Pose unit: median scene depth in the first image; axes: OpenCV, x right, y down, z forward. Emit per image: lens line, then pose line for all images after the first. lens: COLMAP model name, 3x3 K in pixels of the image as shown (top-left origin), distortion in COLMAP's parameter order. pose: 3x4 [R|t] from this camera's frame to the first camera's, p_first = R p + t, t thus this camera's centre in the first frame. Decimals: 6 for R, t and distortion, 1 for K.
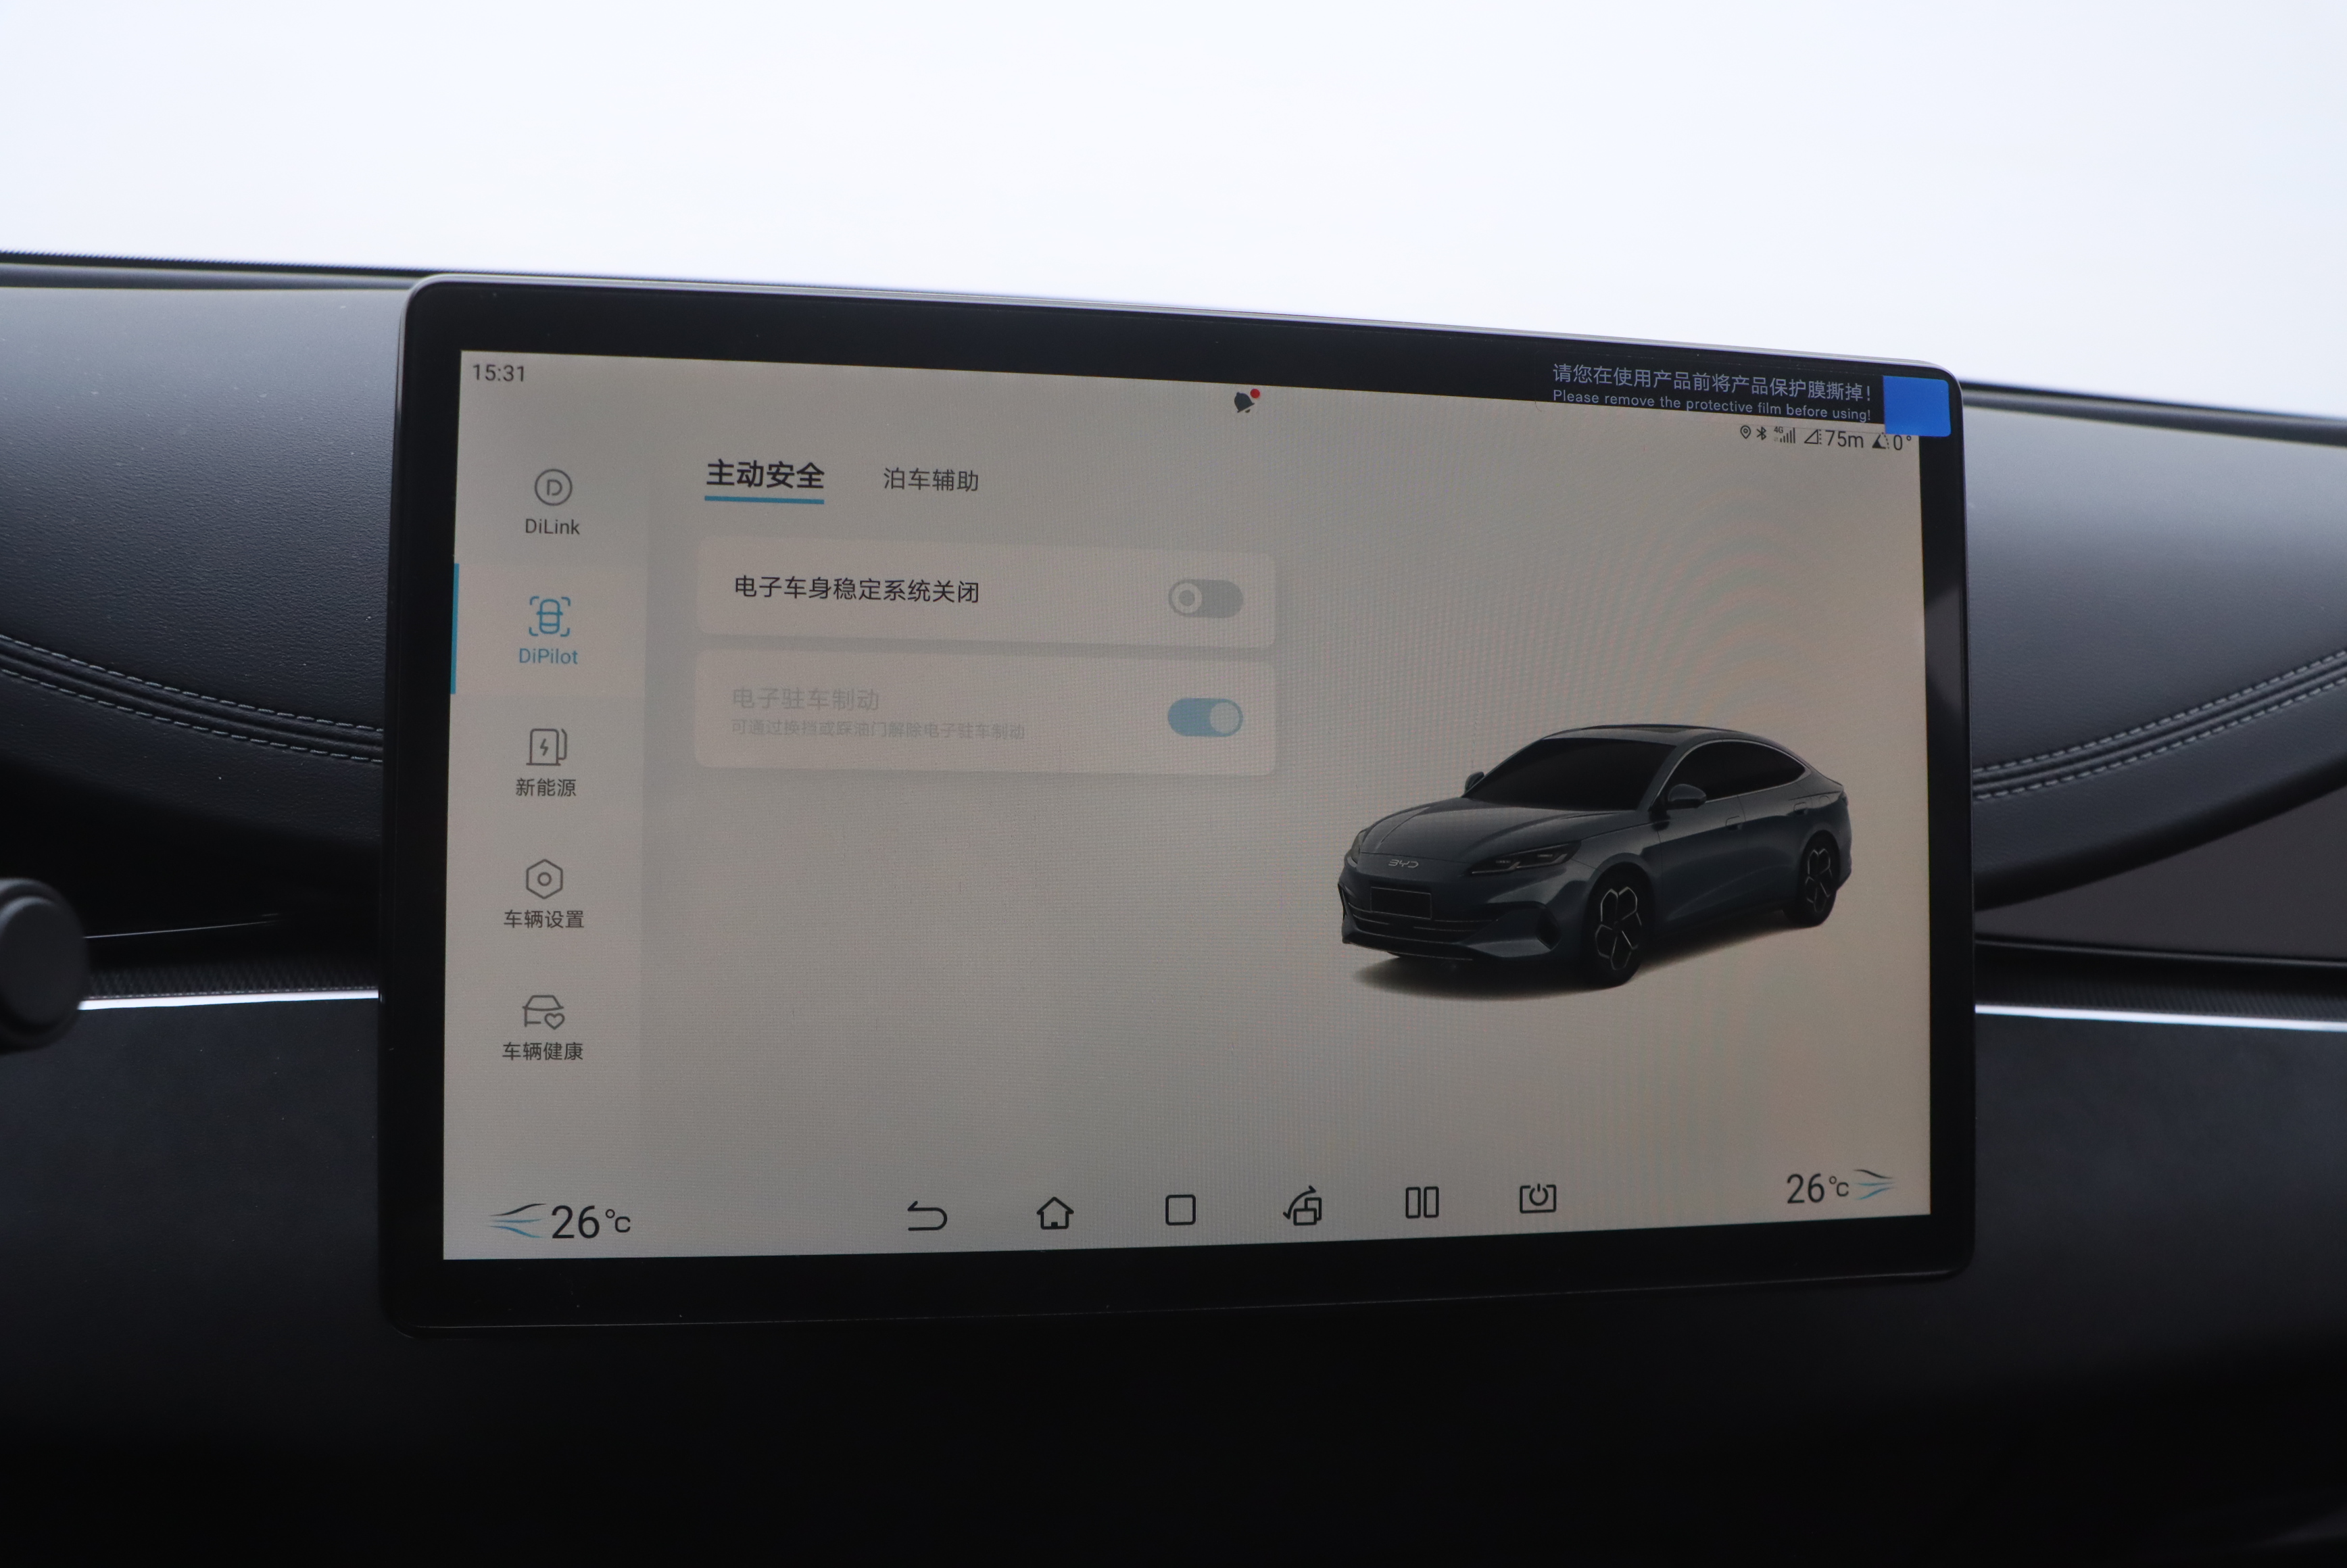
lens RADIAL K [[2617.3, 0, 1174.2], [0, 2617.3, 786.8], [0, 0, 1]] dist [-0.108477, 0.000000]
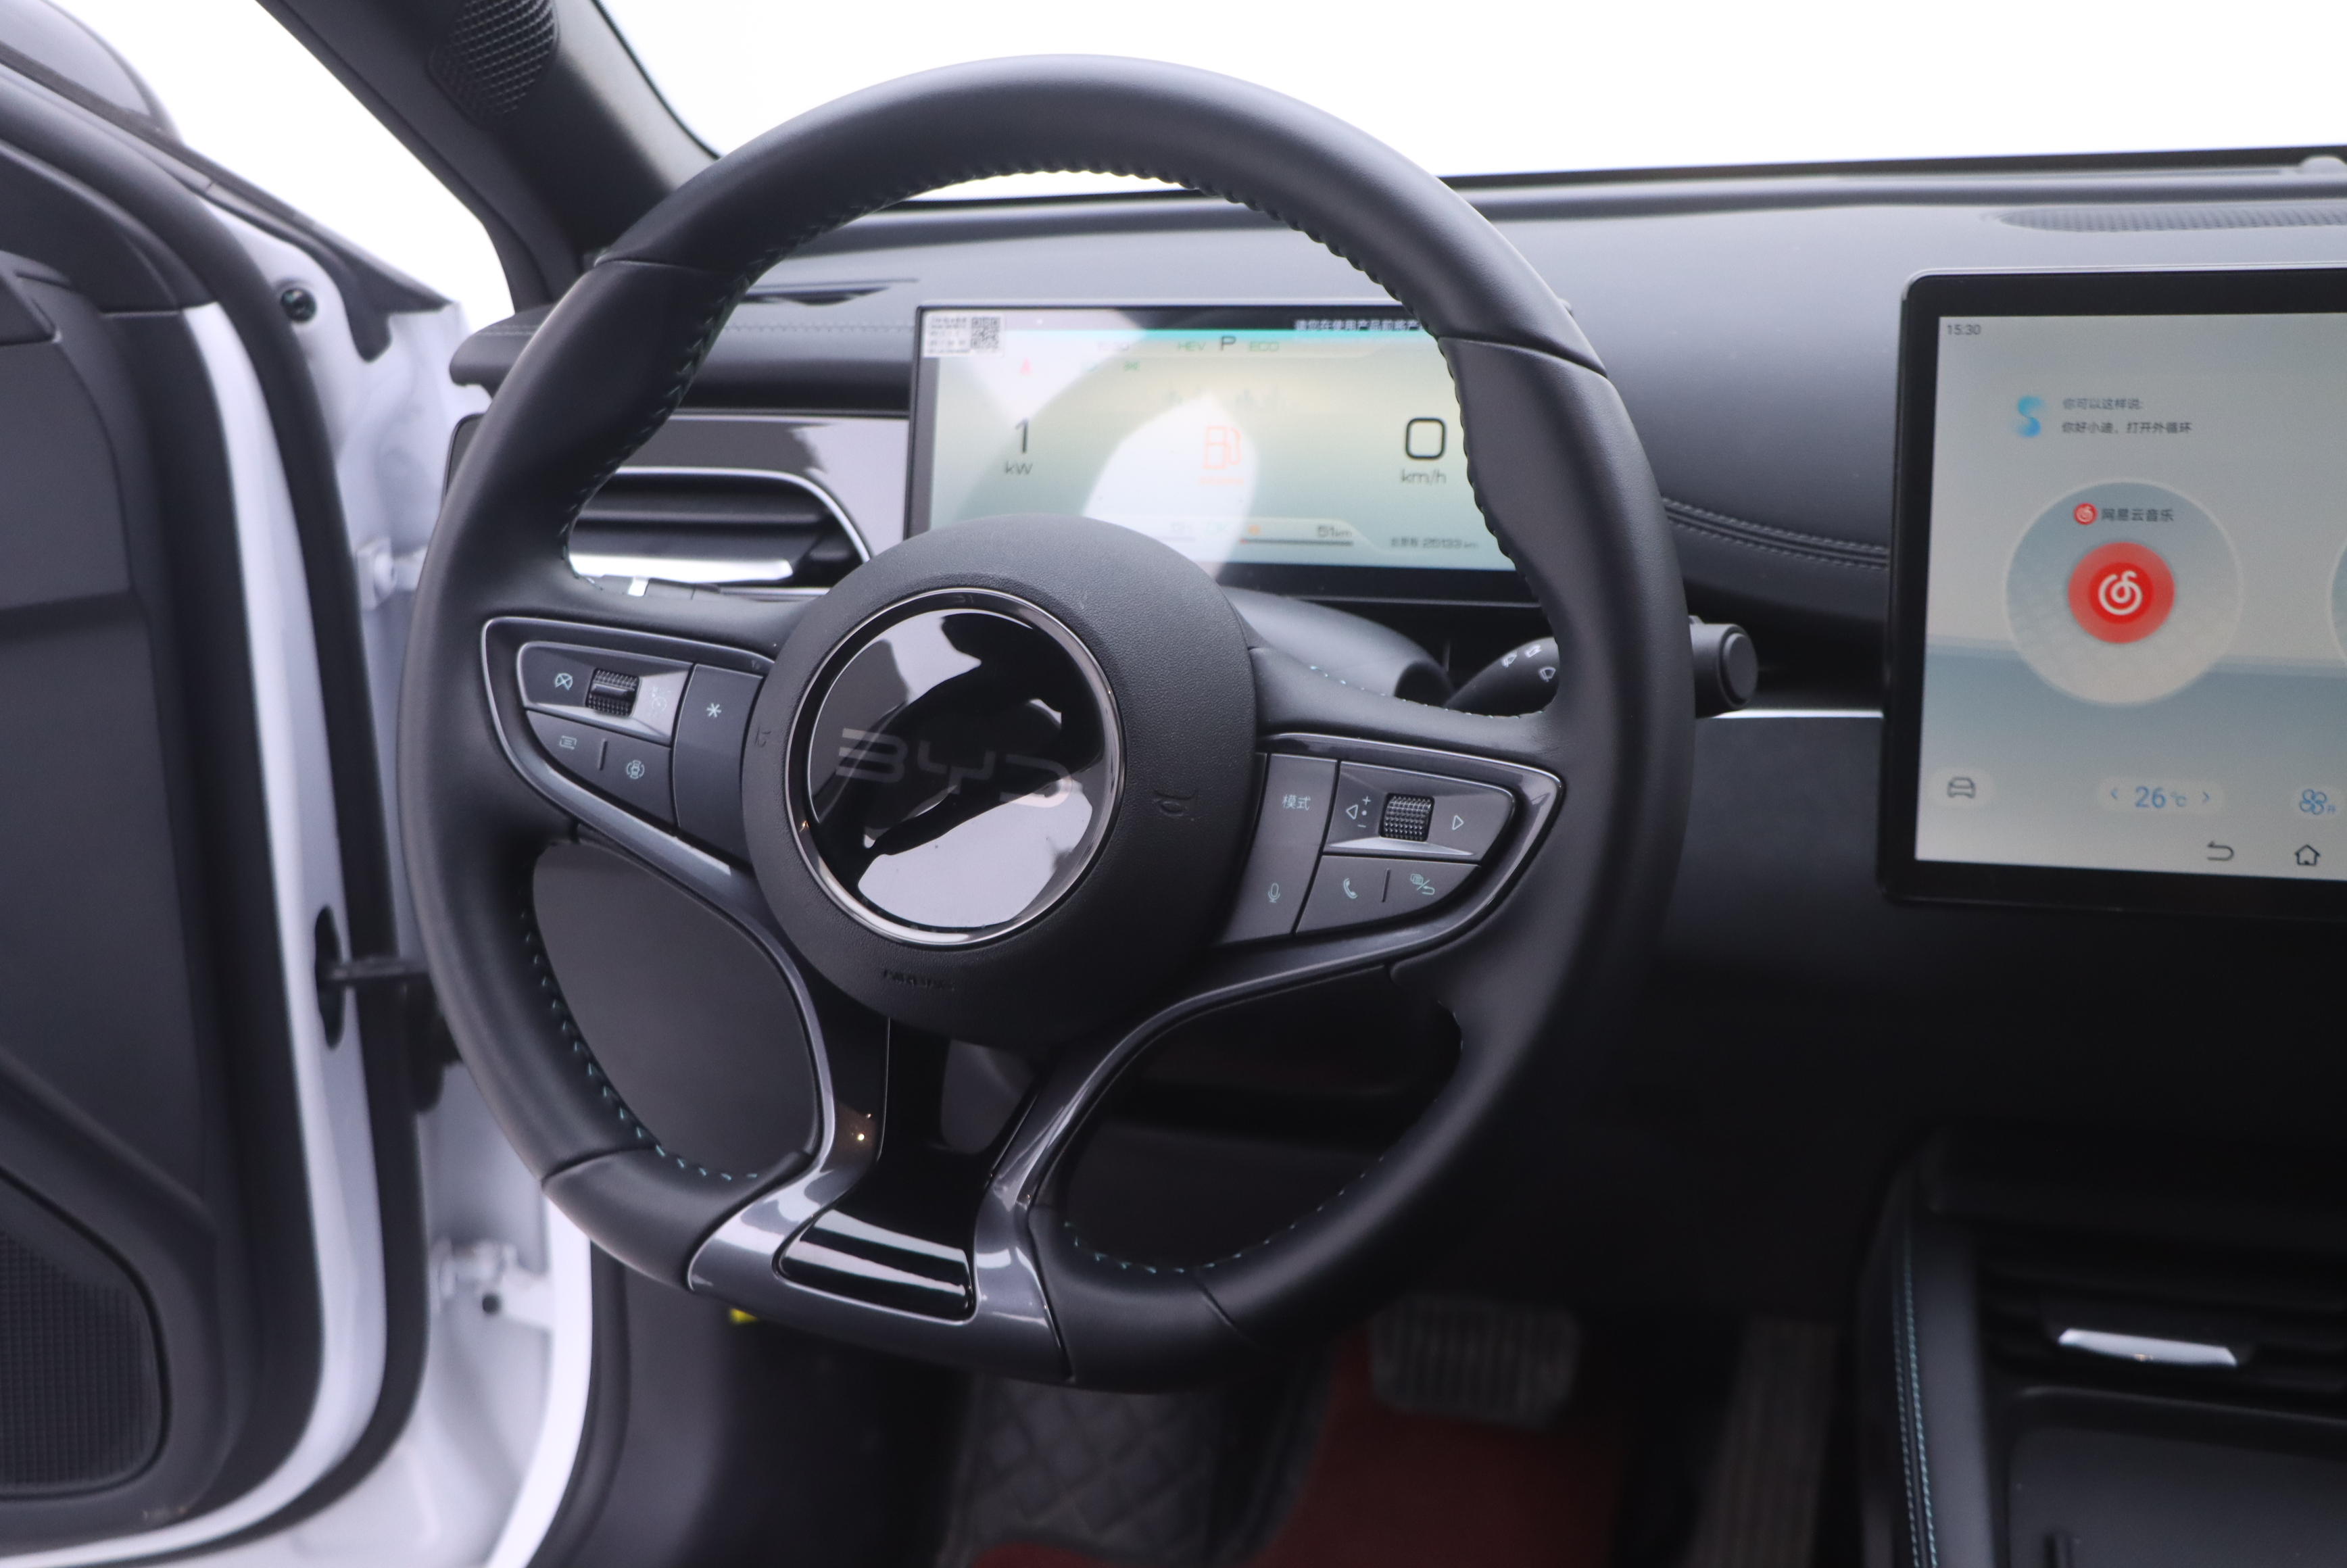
lens RADIAL K [[2933.2, 0, 1169.0], [0, 2933.2, 789.3], [0, 0, 1]] dist [-0.001216, 0.000000]
pose [[0.877558, 0.037439, -0.478006, 0.194188], [-0.005037, 0.997612, 0.068890, 0.004223], [0.479444, -0.058047, 0.875651, -0.873586]]
